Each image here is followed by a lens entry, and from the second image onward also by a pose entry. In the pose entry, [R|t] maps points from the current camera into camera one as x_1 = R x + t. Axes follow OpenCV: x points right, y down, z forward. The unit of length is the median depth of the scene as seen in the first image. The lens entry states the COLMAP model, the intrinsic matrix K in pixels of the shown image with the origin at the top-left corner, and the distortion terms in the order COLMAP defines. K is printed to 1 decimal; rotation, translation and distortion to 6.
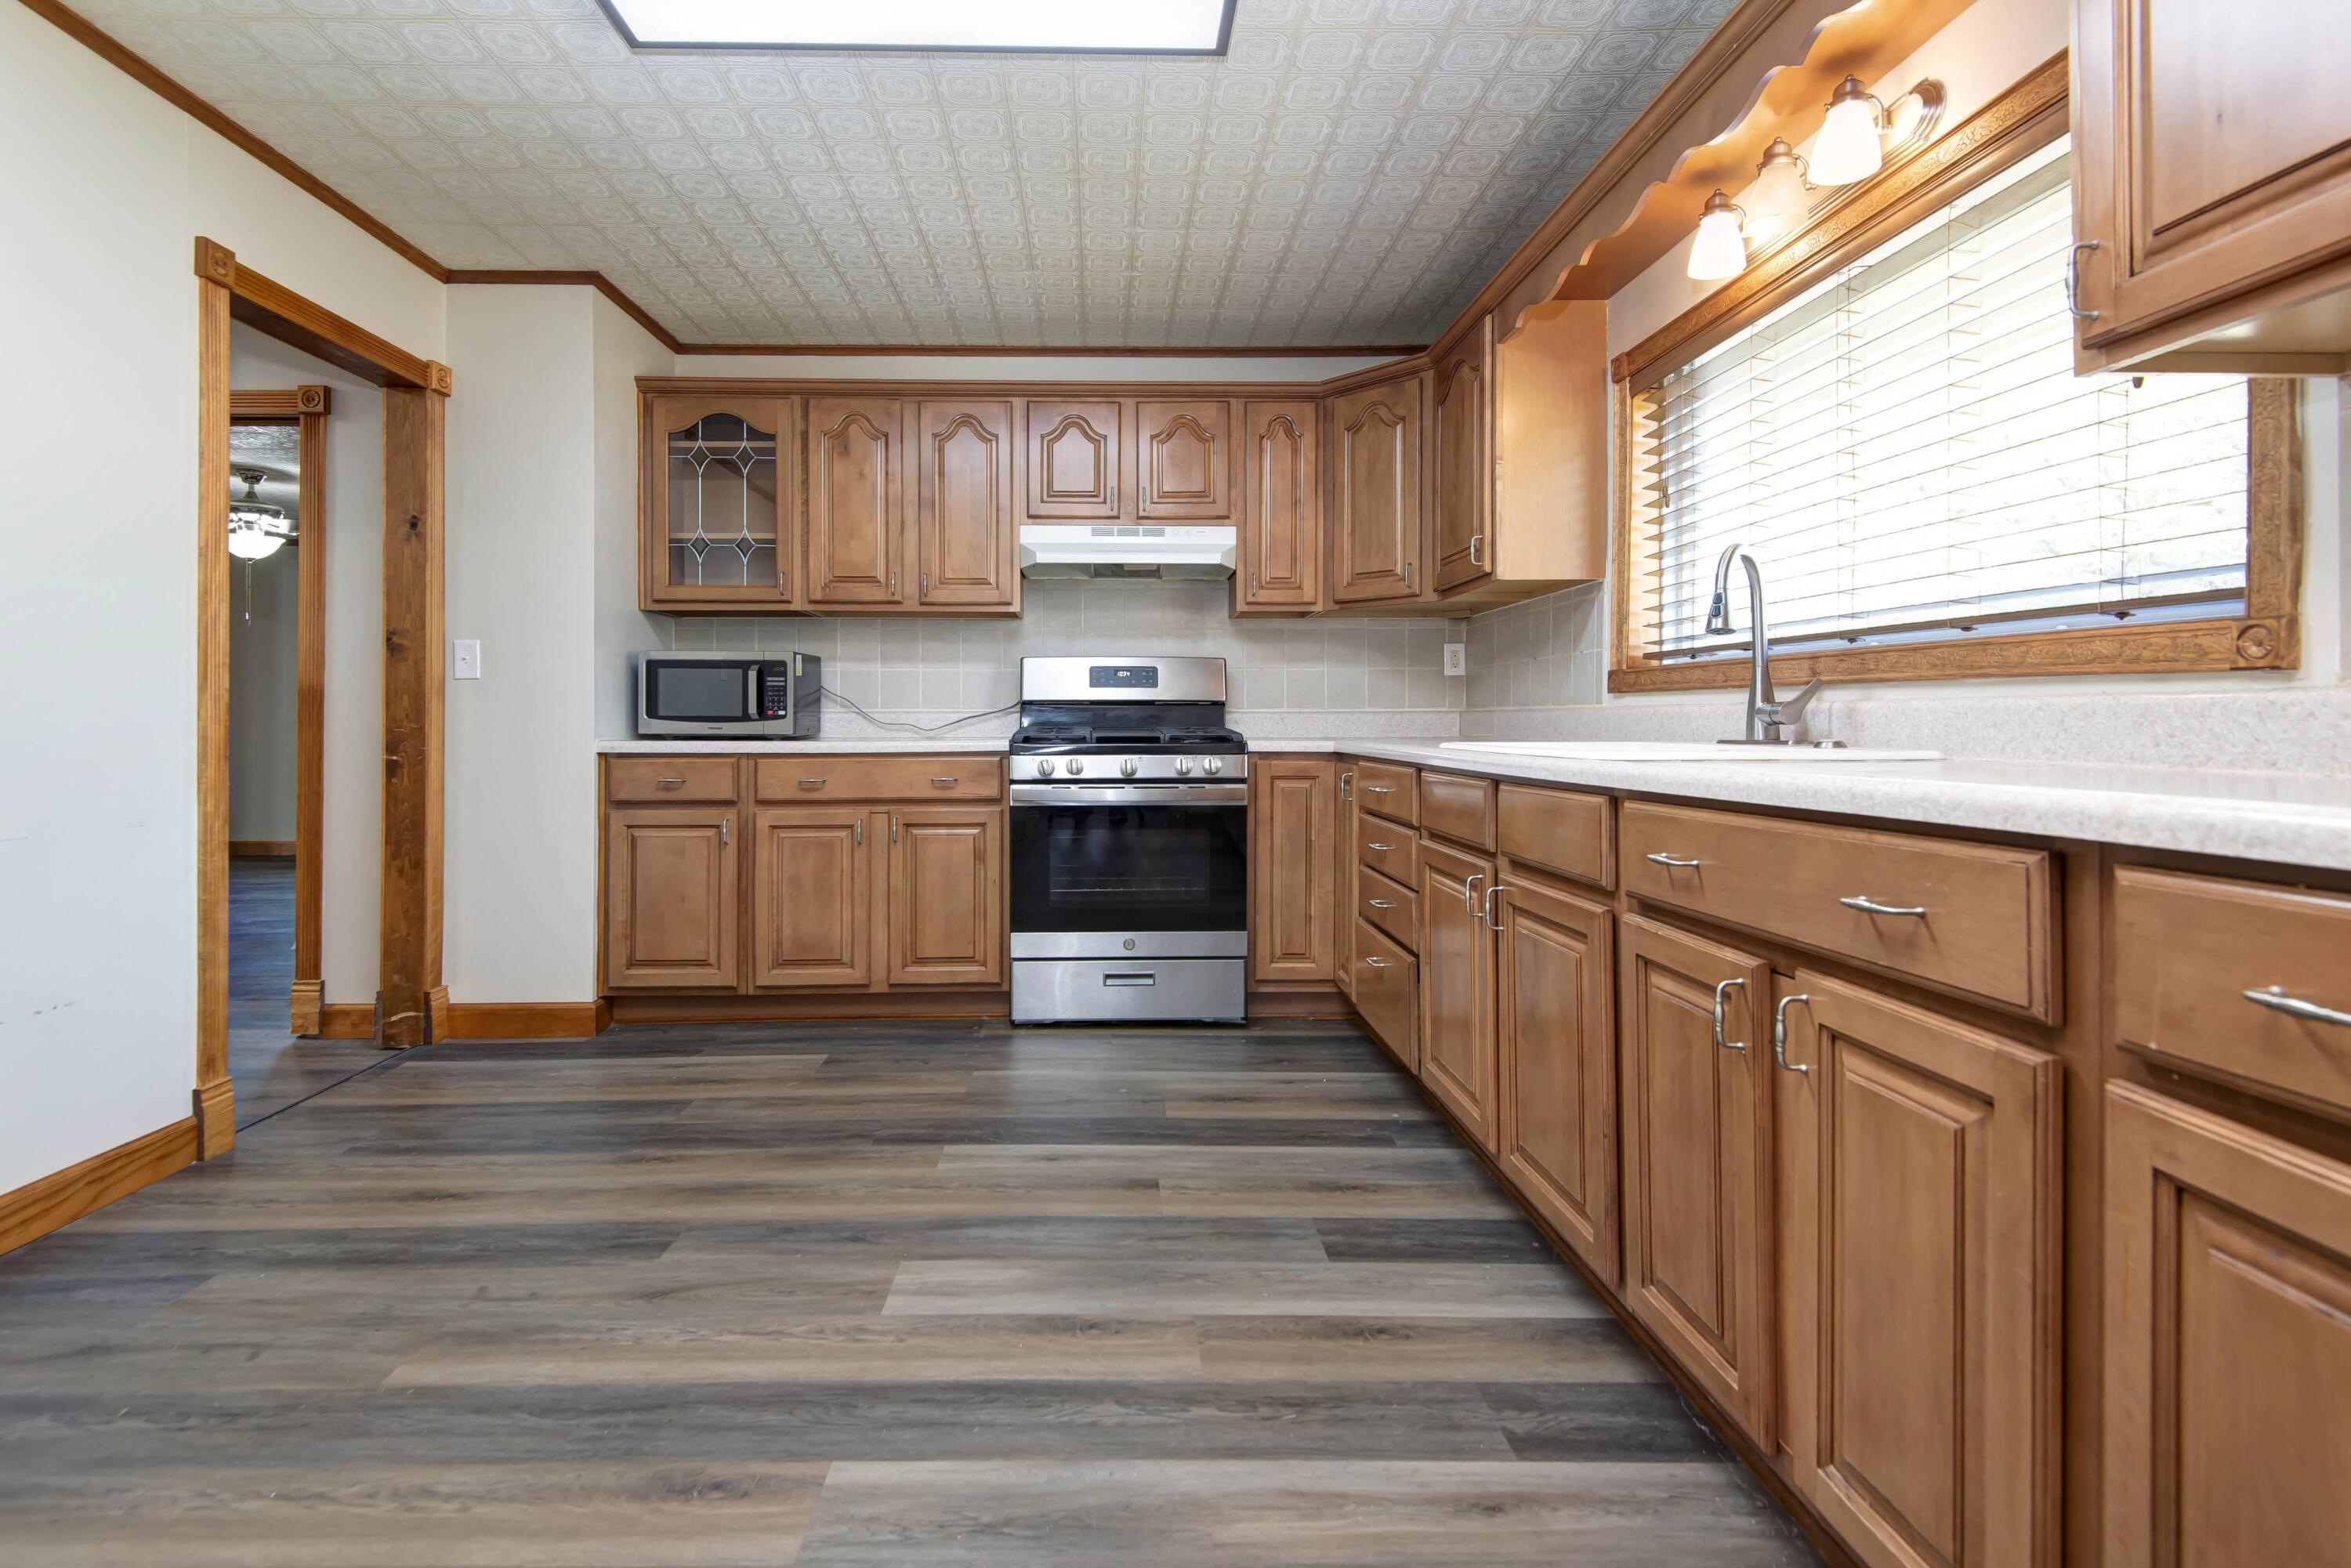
lens RADIAL K [[1150.7, 0, 1165.8], [0, 1150.7, 719.9], [0, 0, 1]] dist [0.033124, 0.000062]
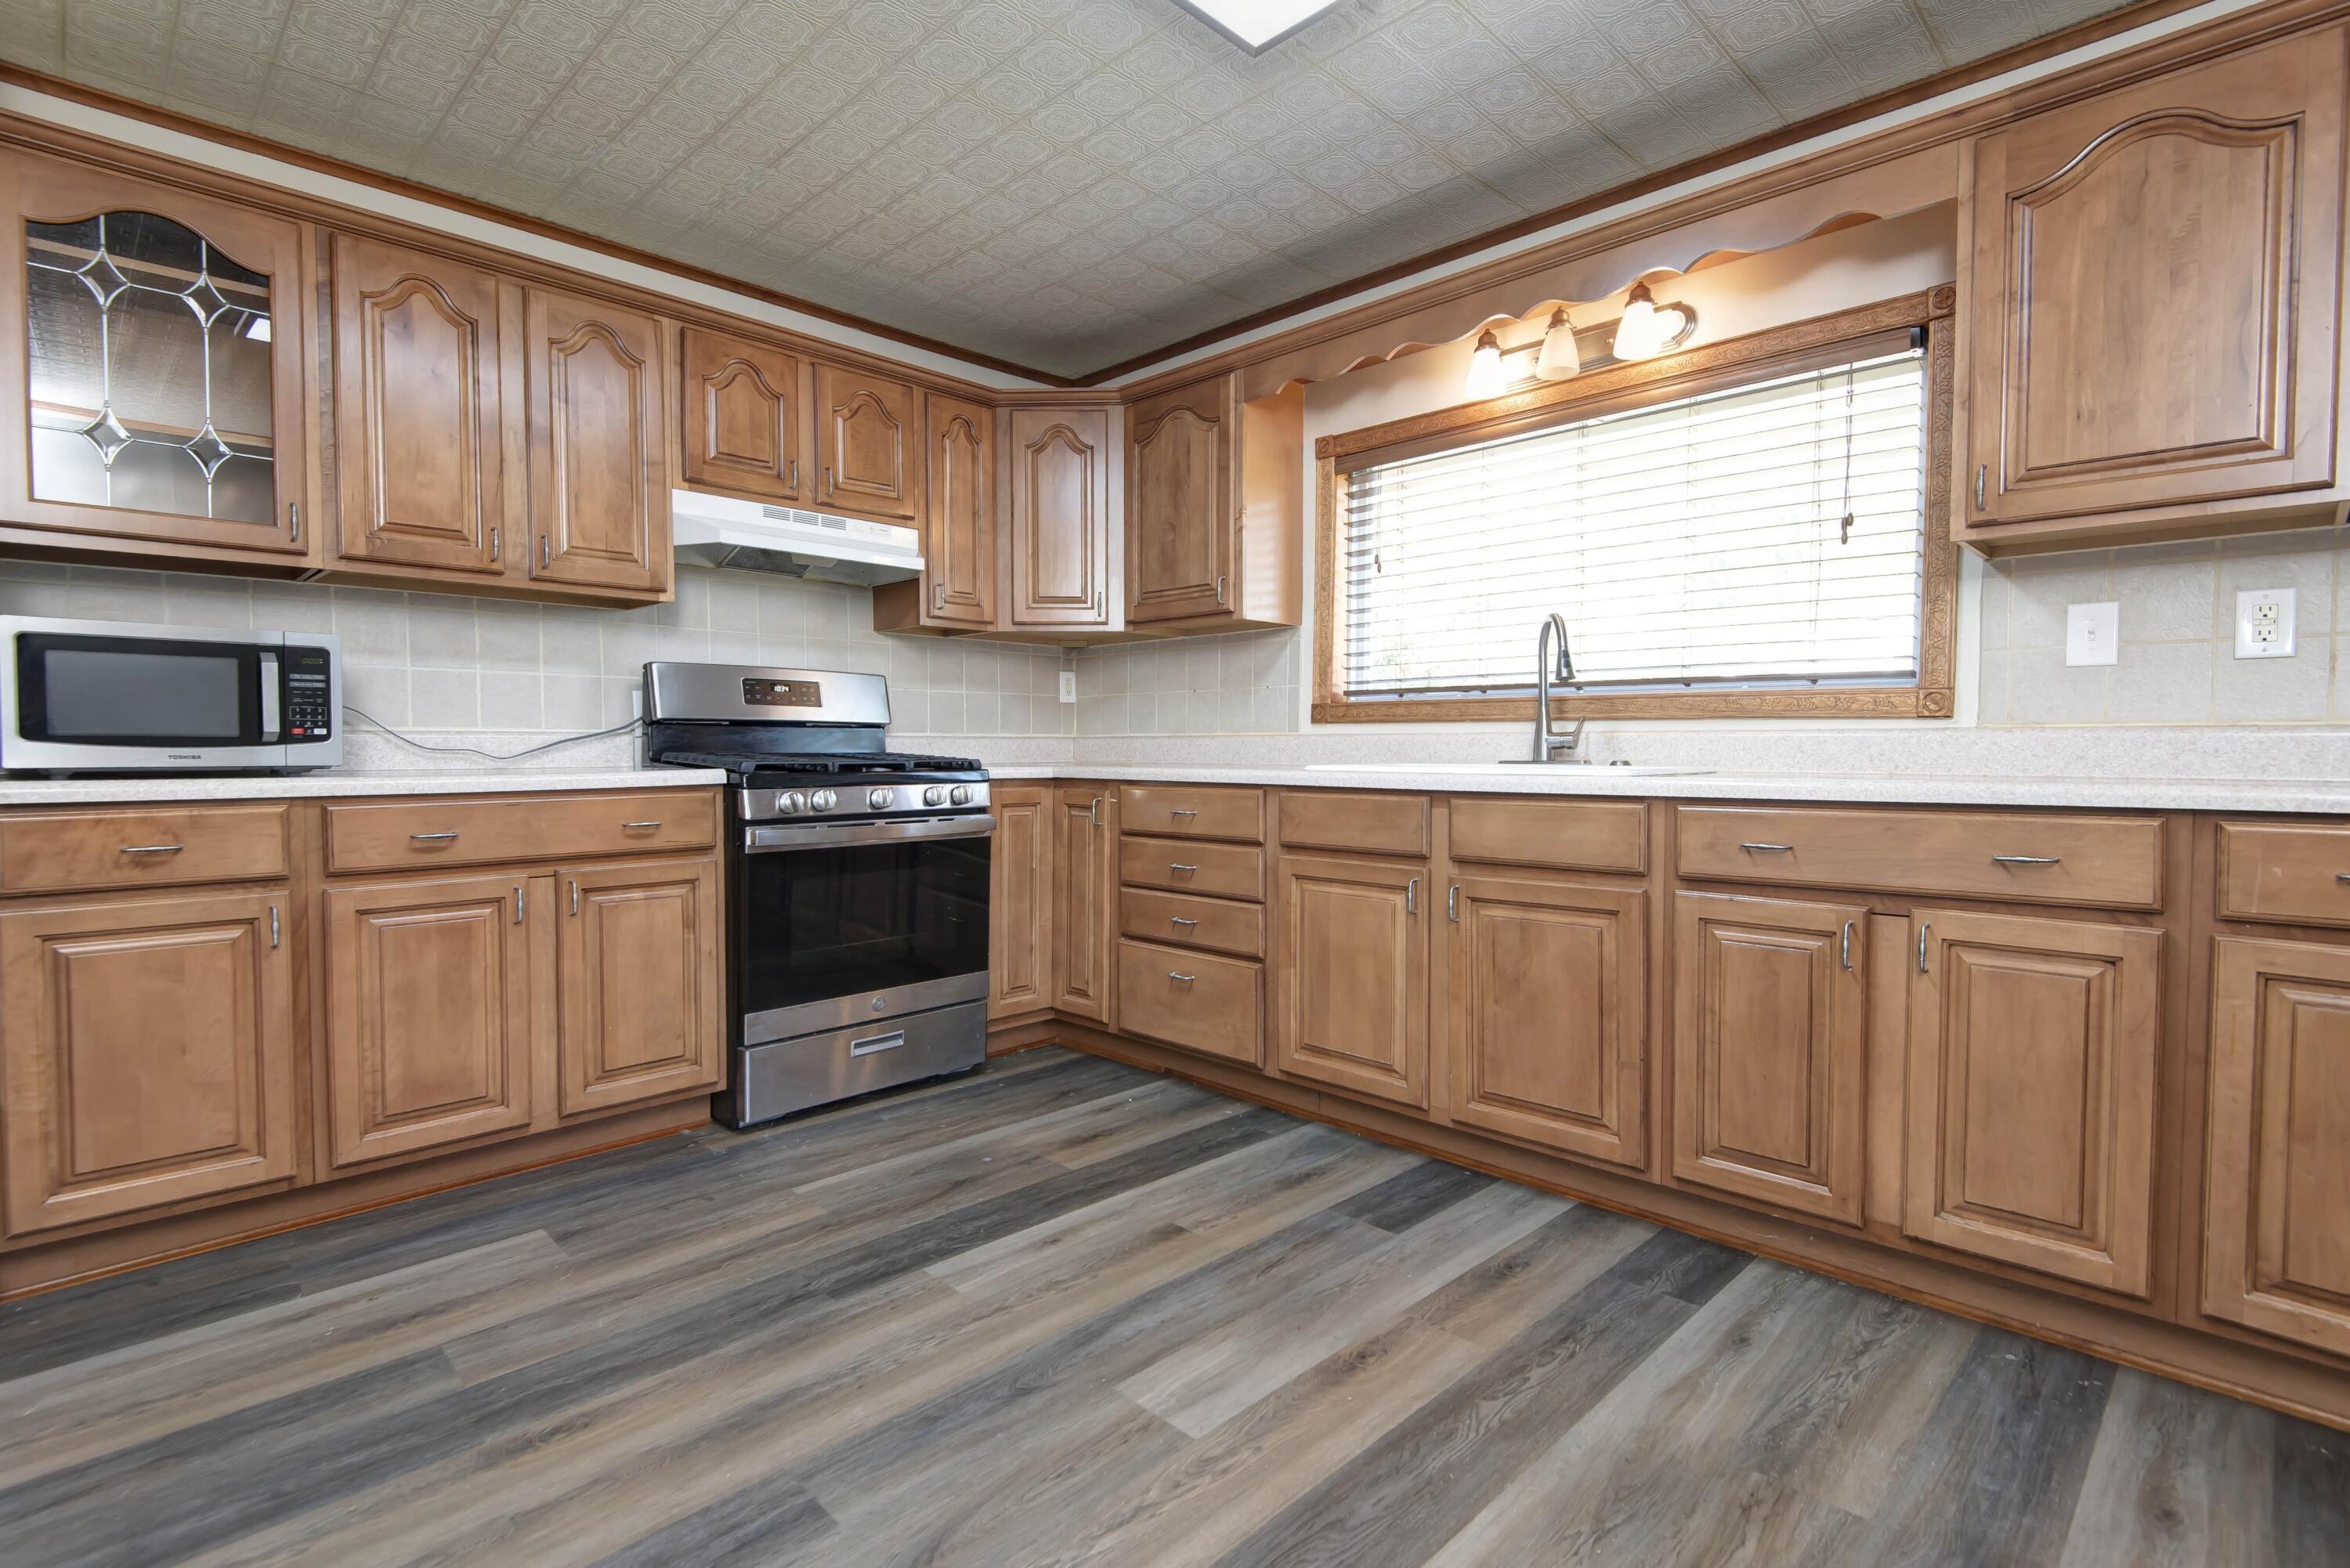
lens RADIAL K [[1104.0, 0, 1272.6], [0, 1104.0, 784.8], [0, 0, 1]] dist [0.051457, -0.026113]
pose [[0.708607, -0.023834, 0.705201, -0.431305], [-0.001453, 0.999378, 0.035236, 0.000516], [-0.705602, -0.025993, 0.708132, 0.216503]]
